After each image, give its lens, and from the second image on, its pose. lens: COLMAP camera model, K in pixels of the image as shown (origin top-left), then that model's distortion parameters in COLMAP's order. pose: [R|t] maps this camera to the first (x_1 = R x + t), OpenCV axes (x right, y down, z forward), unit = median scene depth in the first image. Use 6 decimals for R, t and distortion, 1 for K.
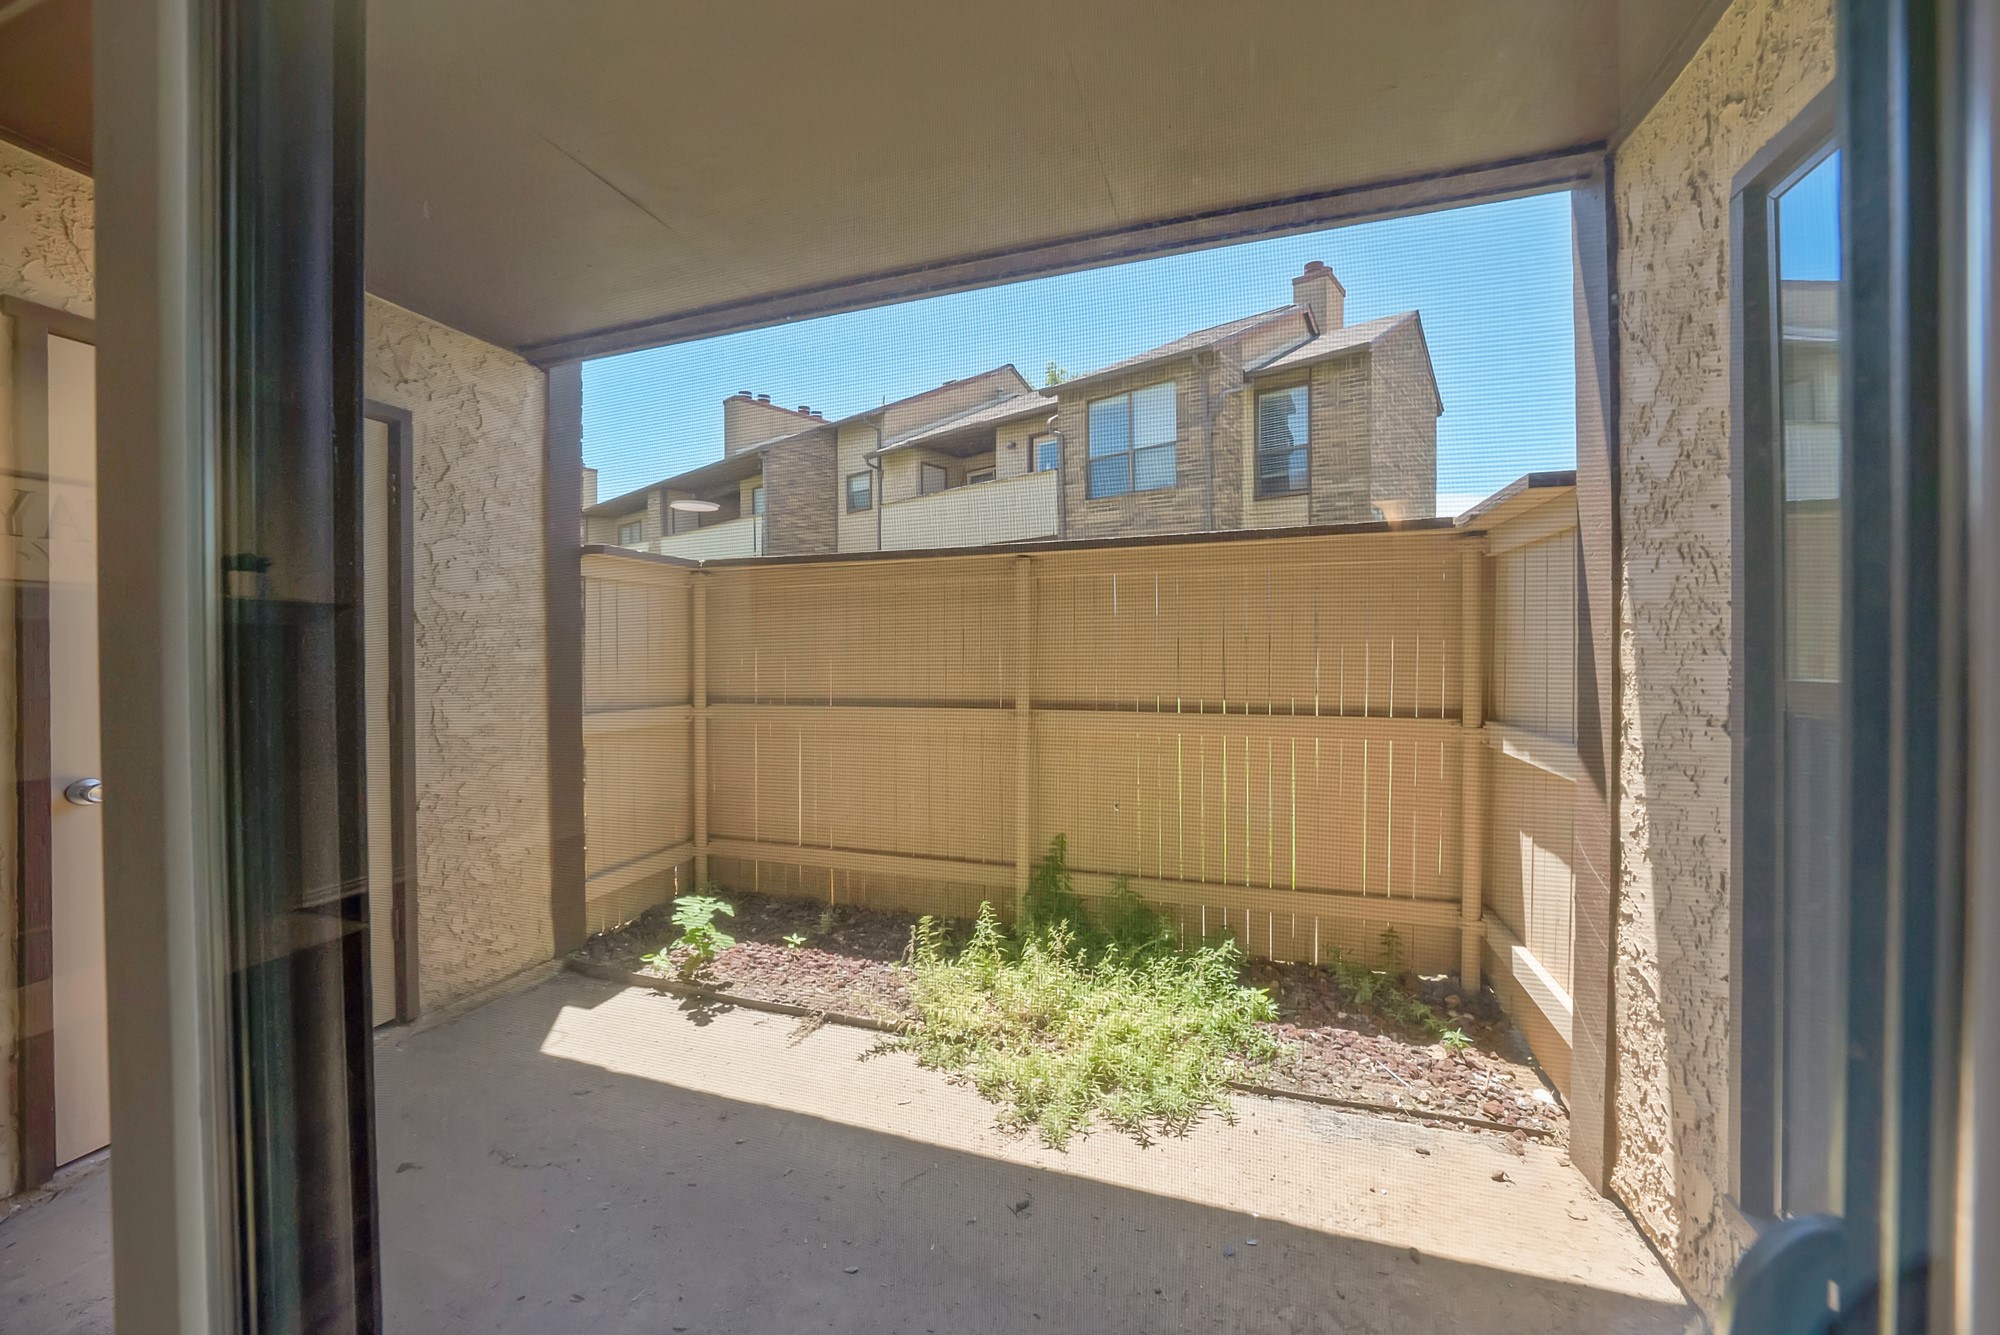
lens RADIAL K [[729.1, 0, 996.9], [0, 729.1, 656.8], [0, 0, 1]] dist [-0.024443, 0.004755]
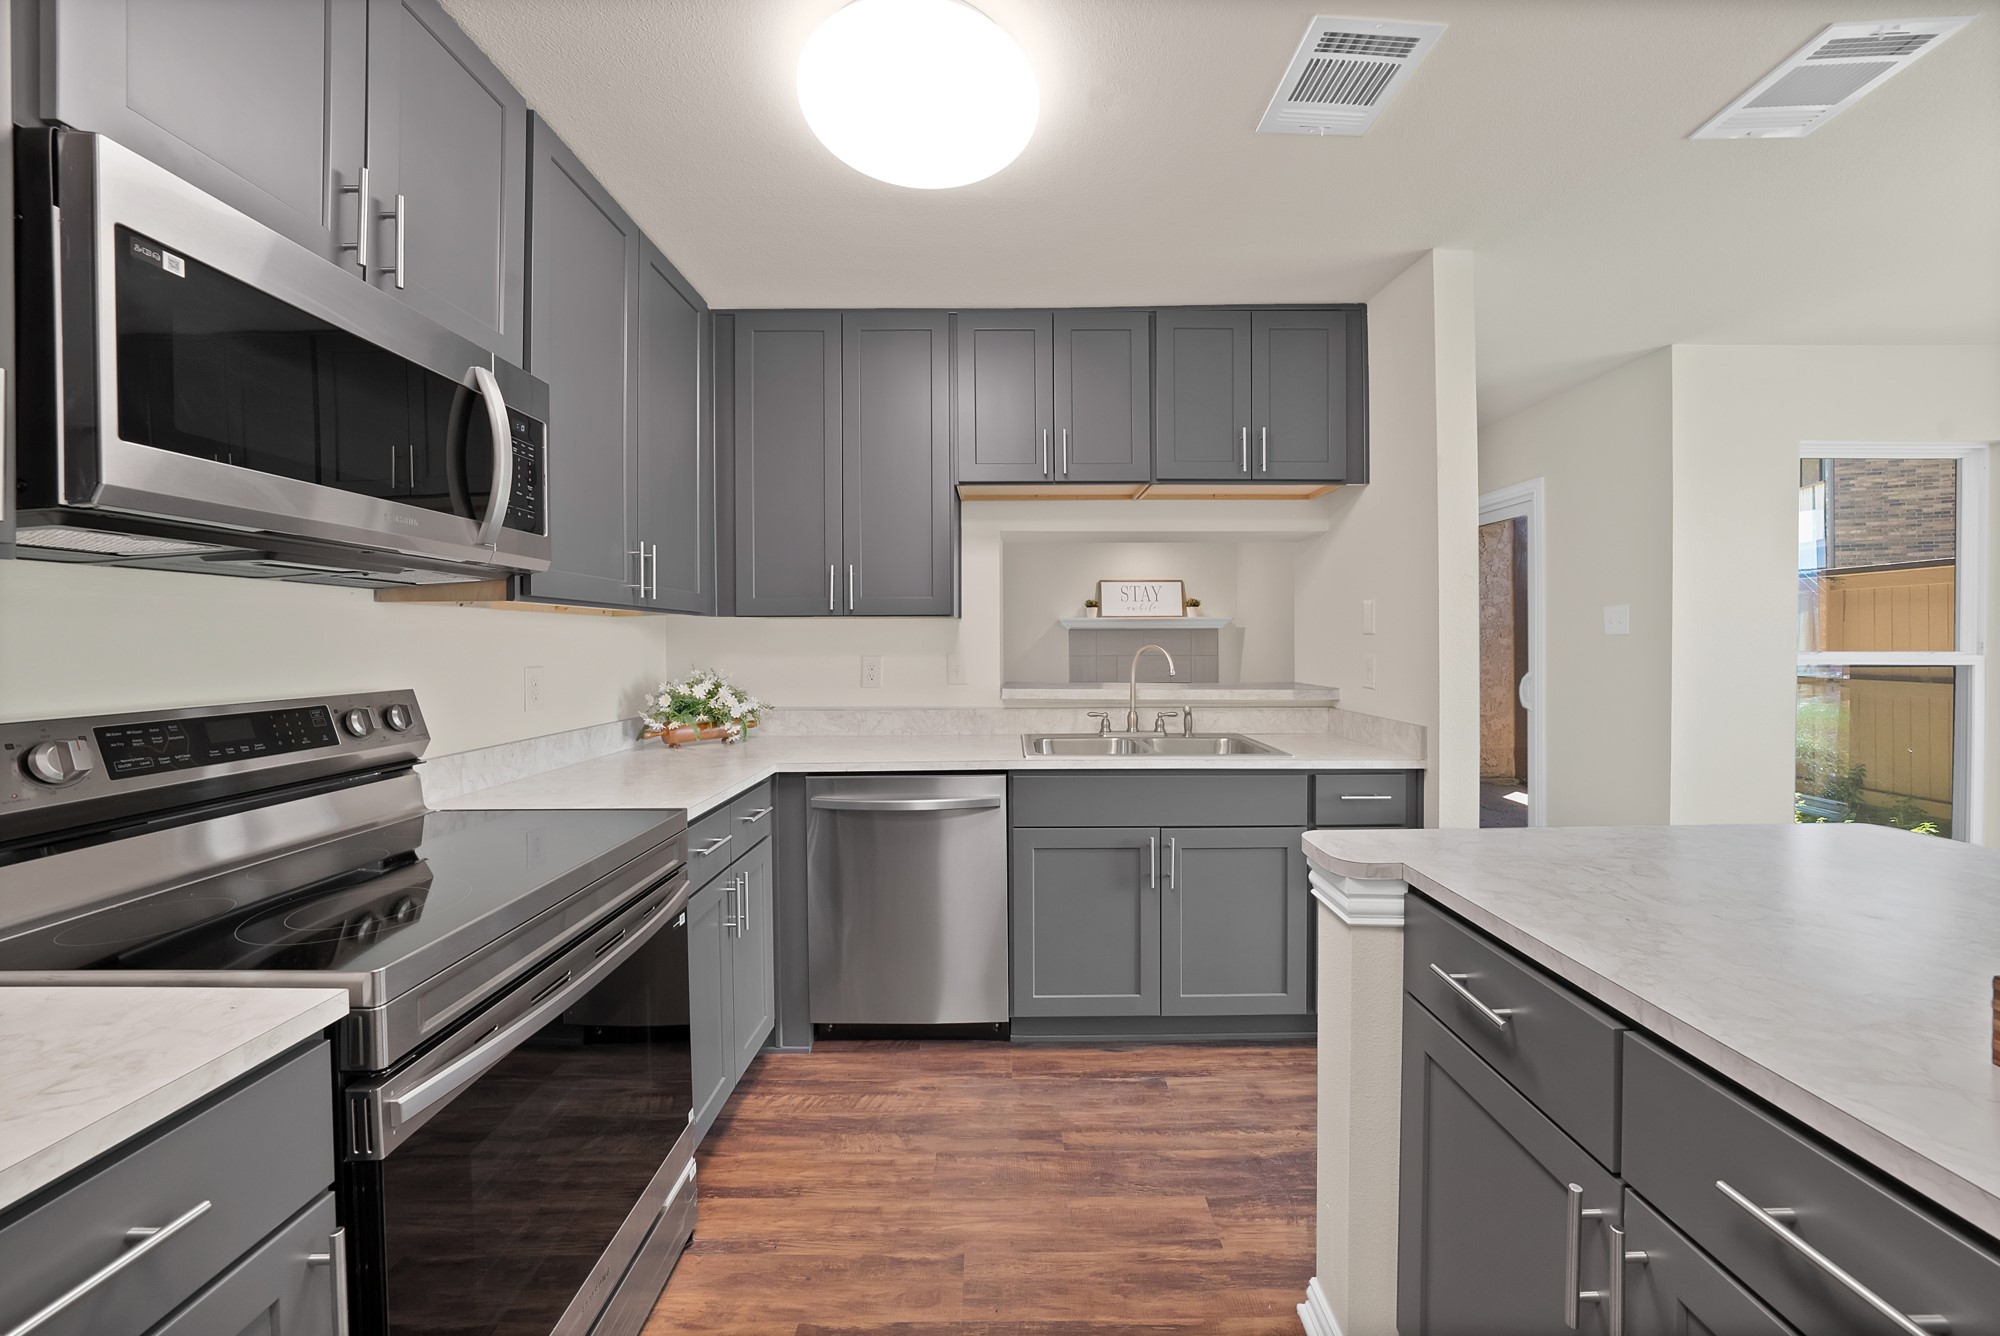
lens RADIAL K [[729.1, 0, 1001.2], [0, 729.1, 640.1], [0, 0, 1]] dist [-0.024443, 0.004755]
pose [[0.326258, 0.004400, -0.945271, 0.988198], [-0.009741, 0.999952, 0.001292, 0.009087], [0.945231, 0.008787, 0.326285, -1.252792]]
